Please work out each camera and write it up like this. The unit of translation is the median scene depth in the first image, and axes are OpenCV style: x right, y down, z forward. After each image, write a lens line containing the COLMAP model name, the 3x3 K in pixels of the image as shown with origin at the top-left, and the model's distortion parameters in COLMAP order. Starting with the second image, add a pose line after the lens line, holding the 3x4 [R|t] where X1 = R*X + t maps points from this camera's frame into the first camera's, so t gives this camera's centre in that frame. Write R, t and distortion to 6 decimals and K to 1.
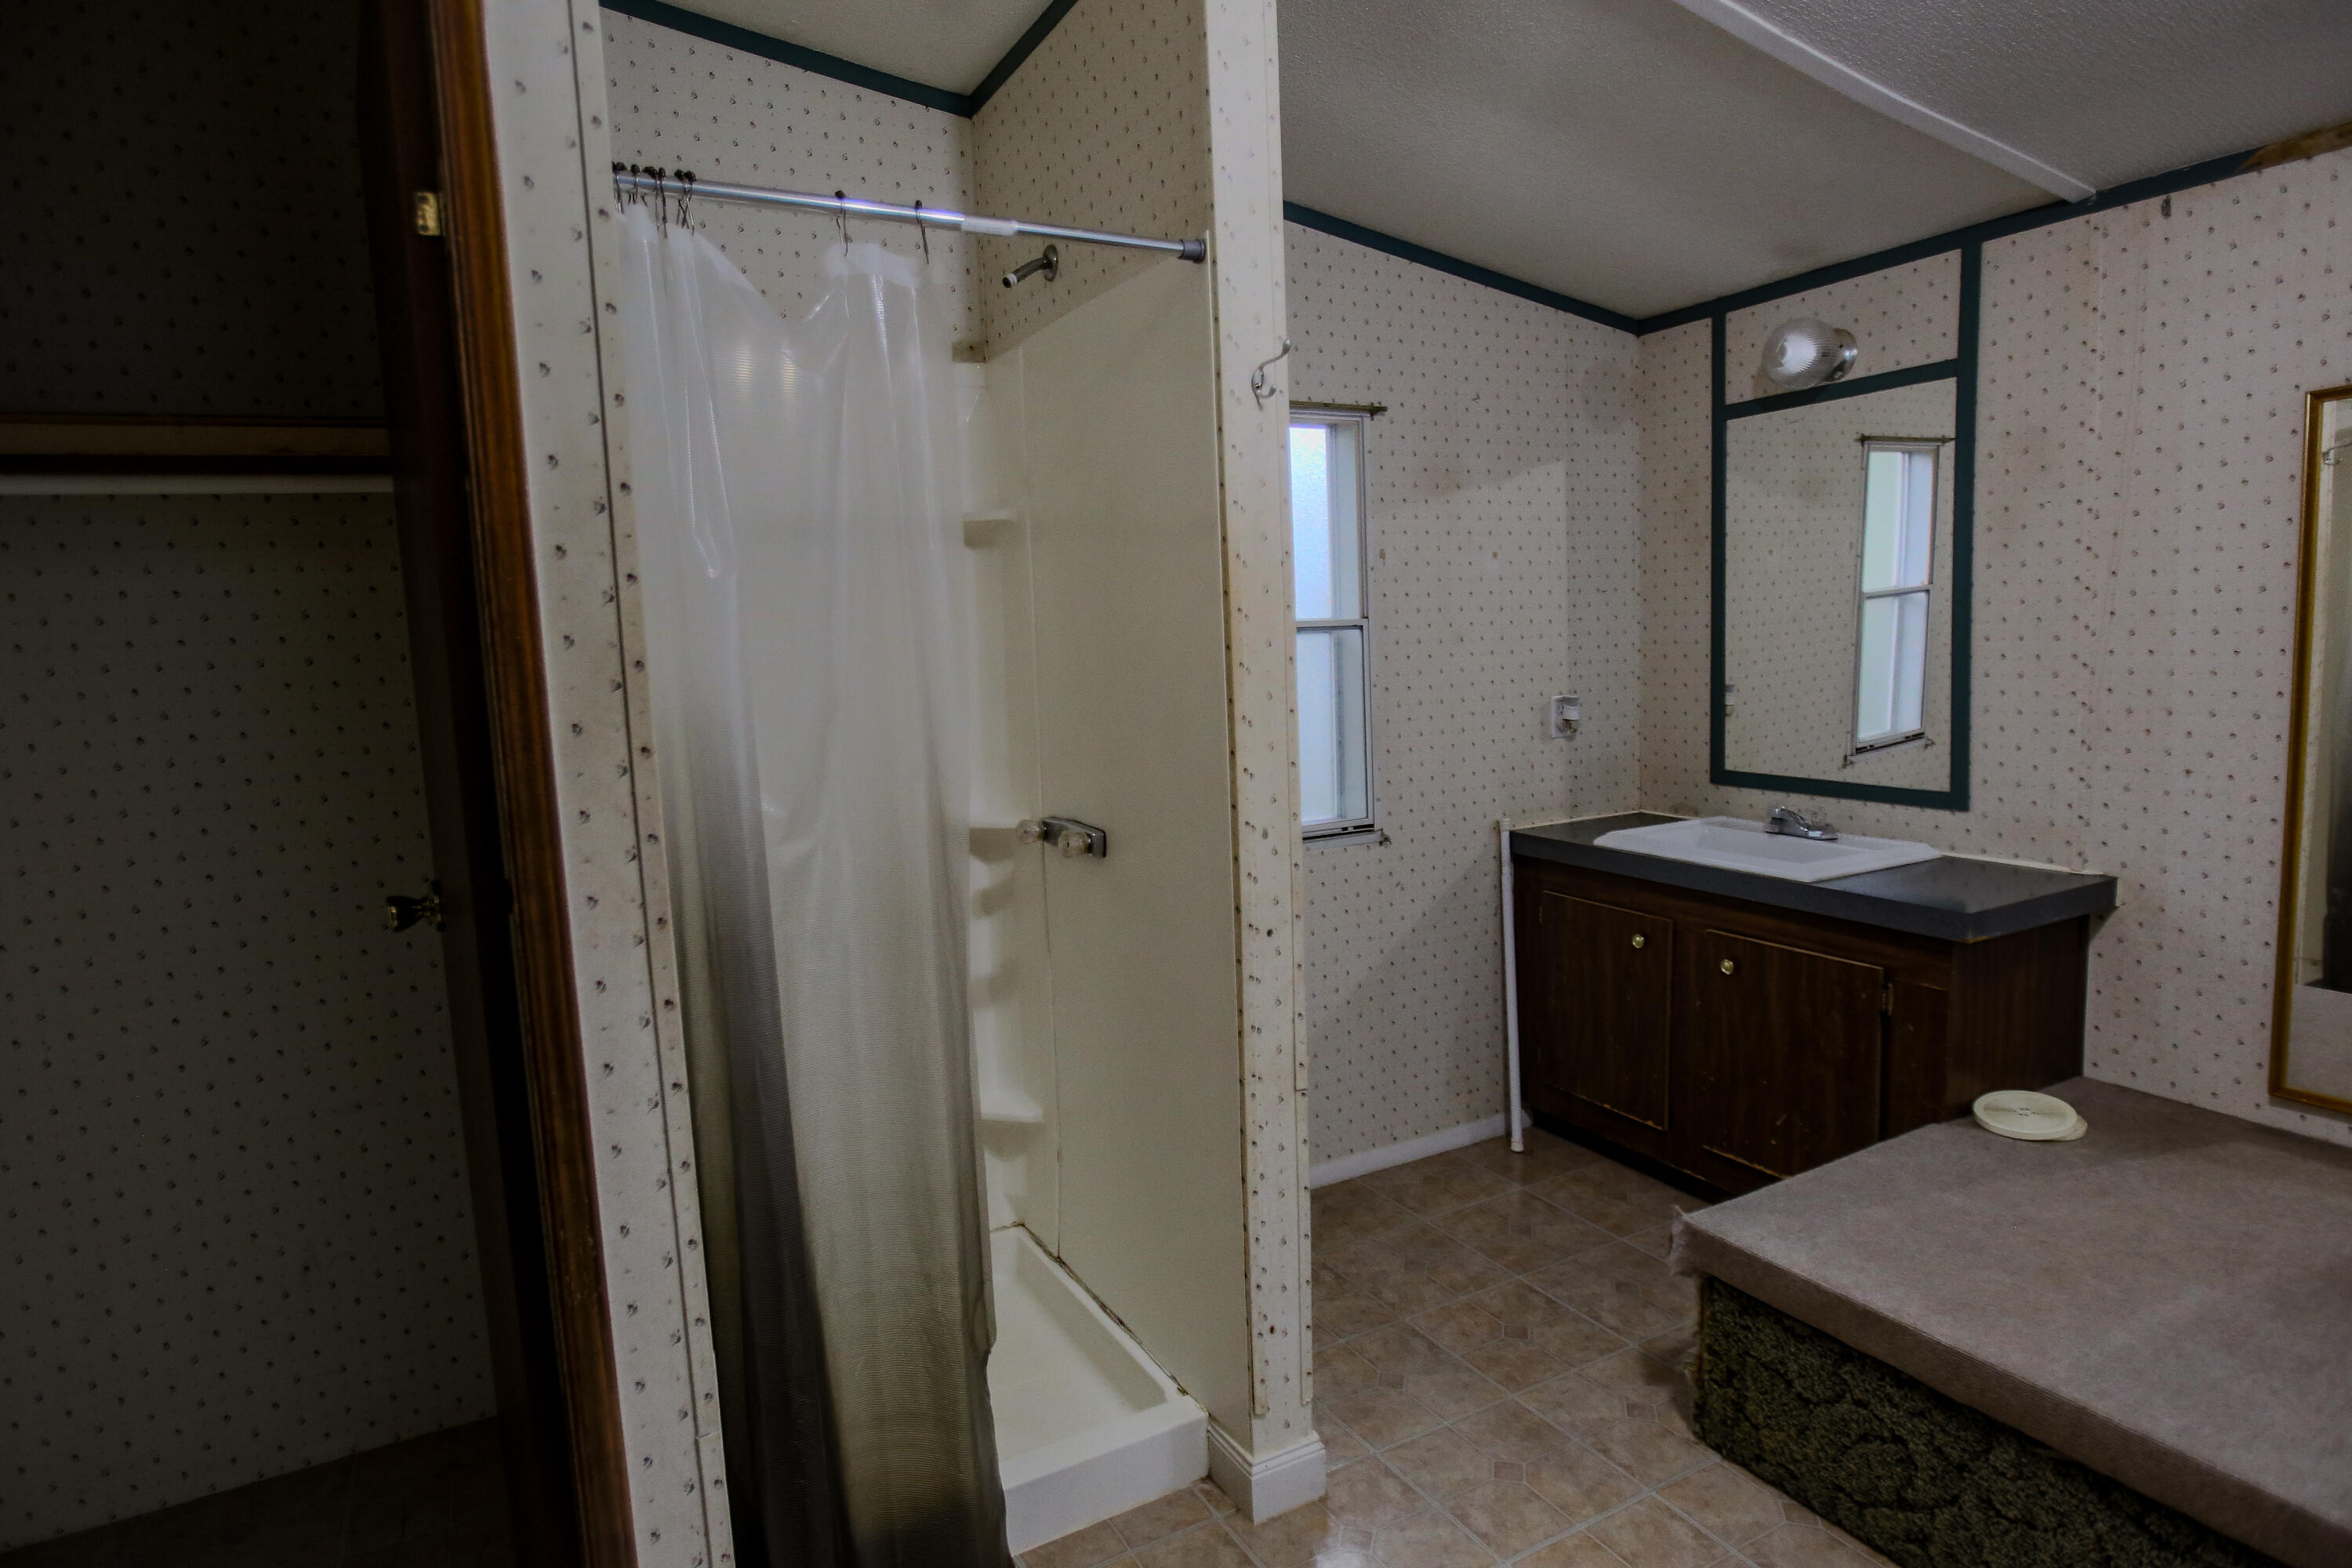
lens RADIAL K [[1180.9, 0, 1168.6], [0, 1180.9, 783.9], [0, 0, 1]] dist [-0.013005, 0.001821]
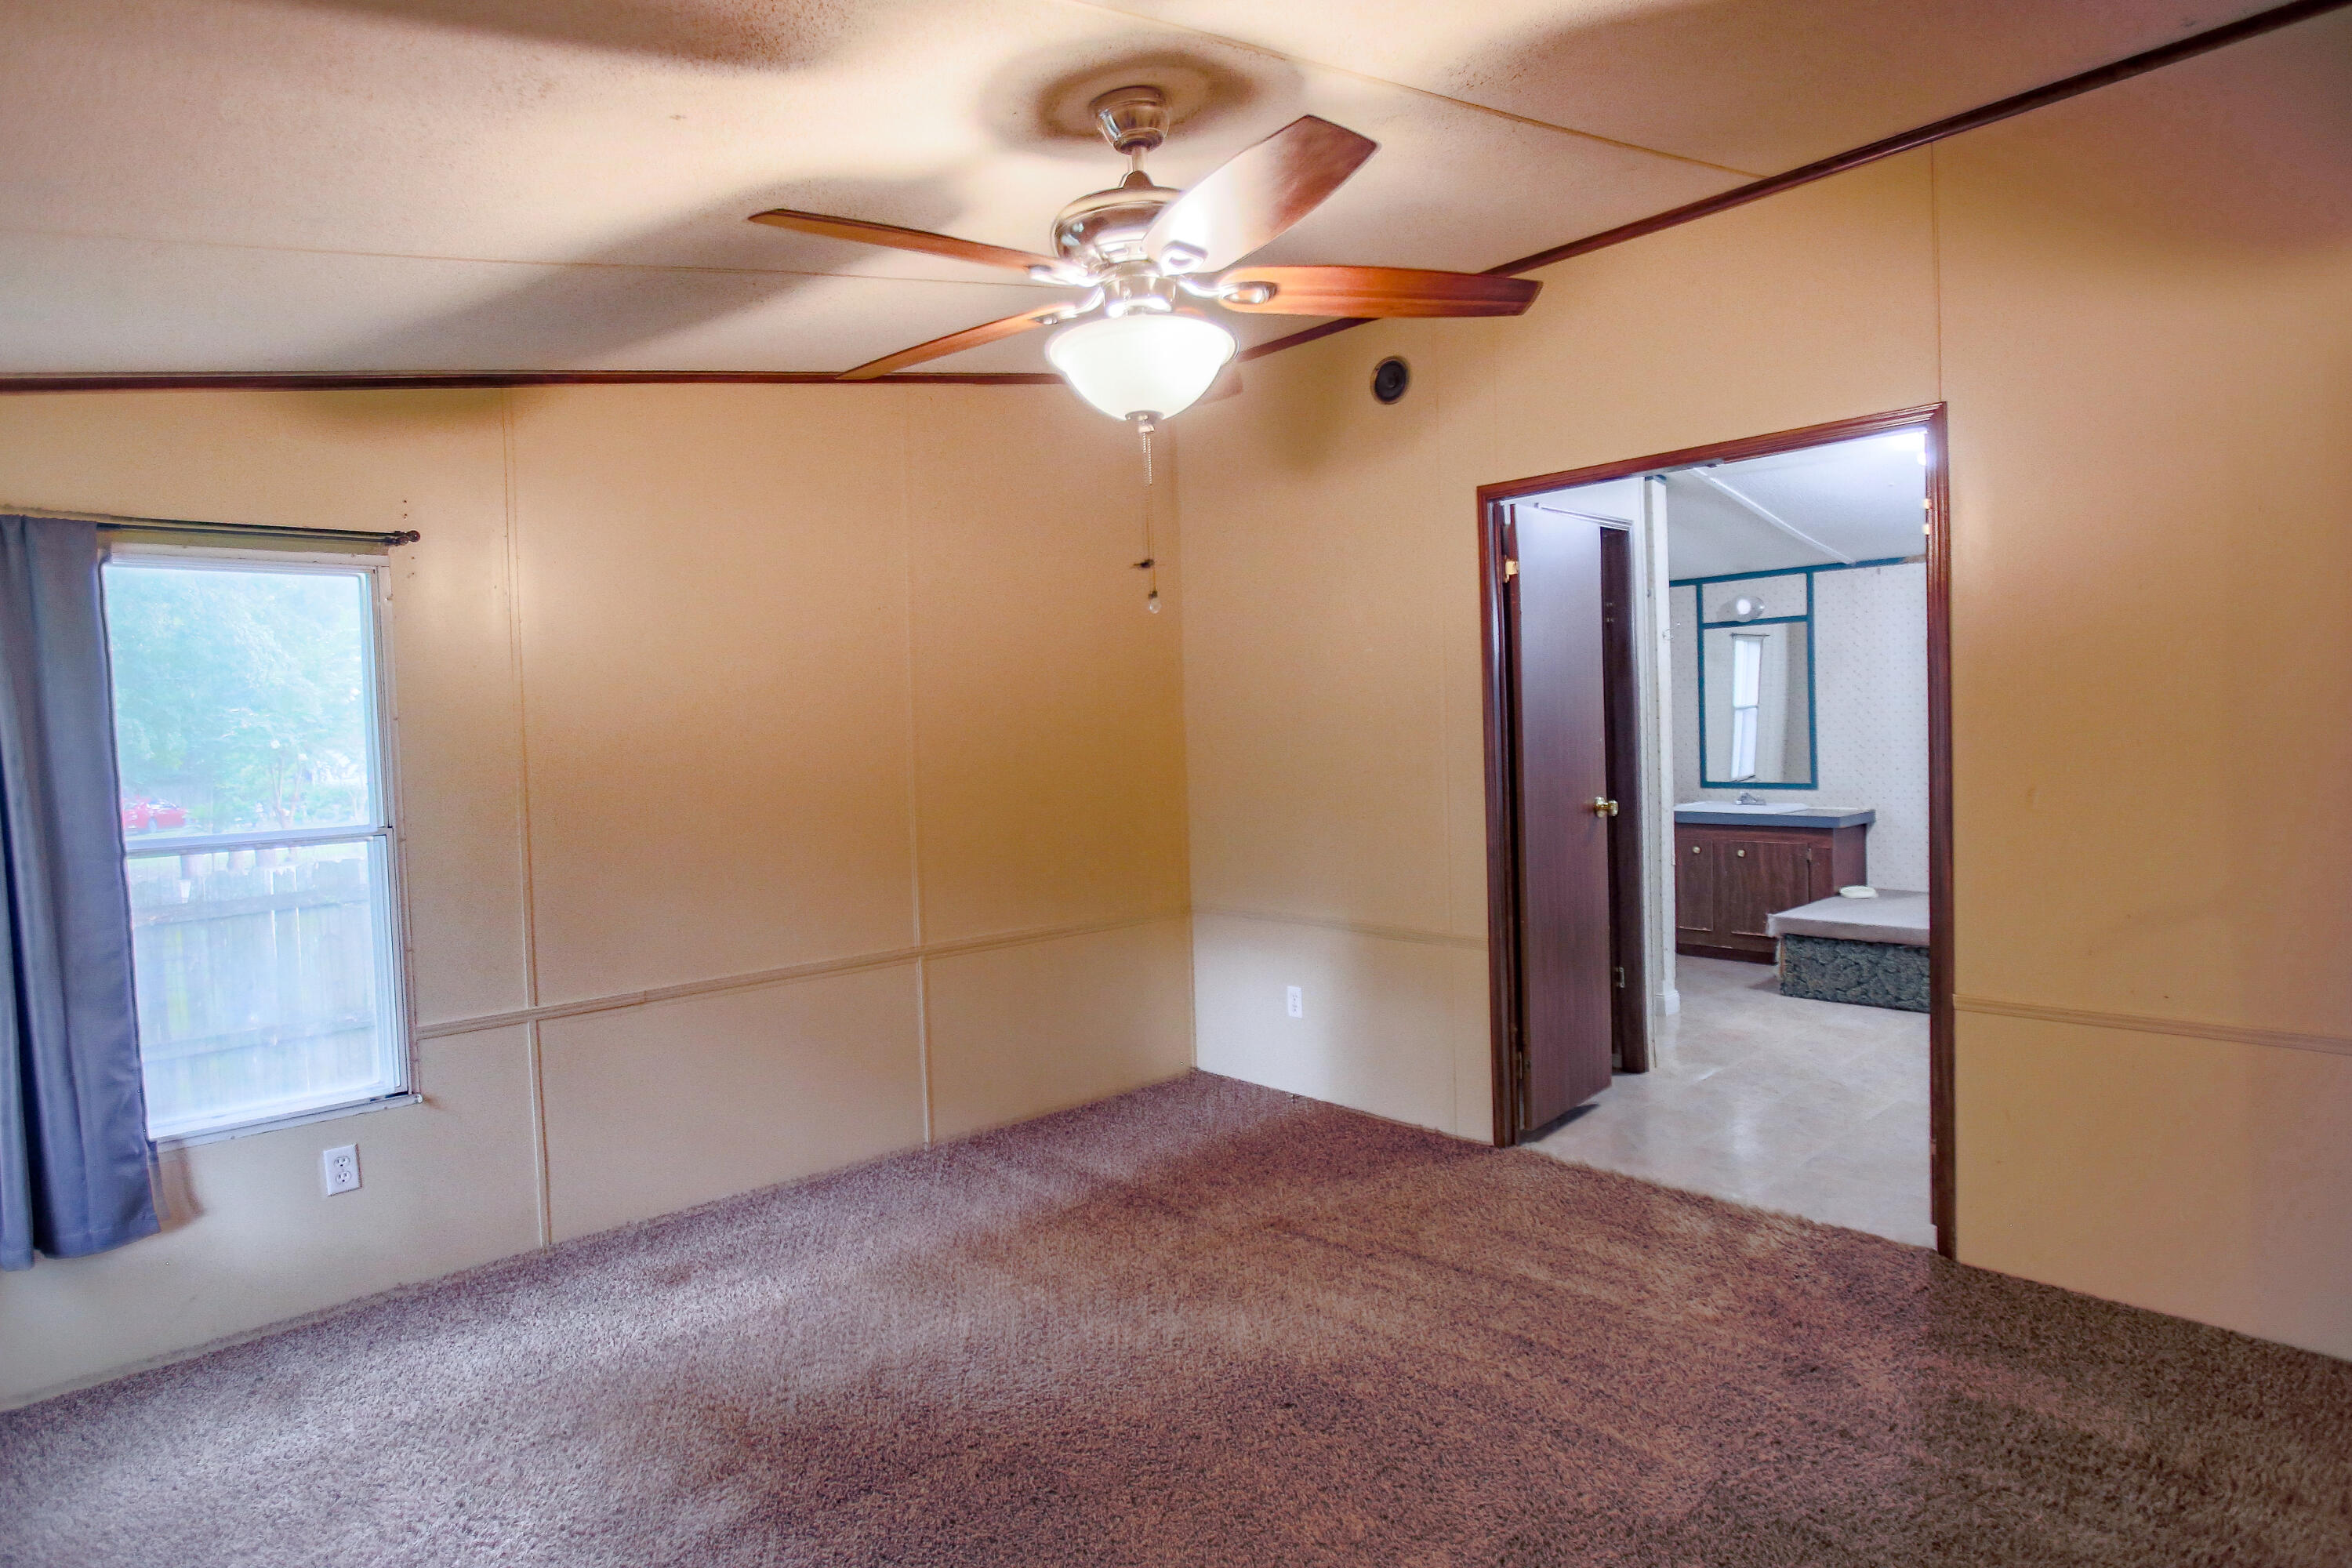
lens RADIAL K [[1180.9, 0, 1171.7], [0, 1180.9, 801.6], [0, 0, 1]] dist [-0.013005, 0.001821]
pose [[0.965906, -0.002565, 0.258880, -1.389462], [0.024311, 0.996431, -0.080834, 0.231531], [-0.257749, 0.084372, 0.962521, -1.135034]]
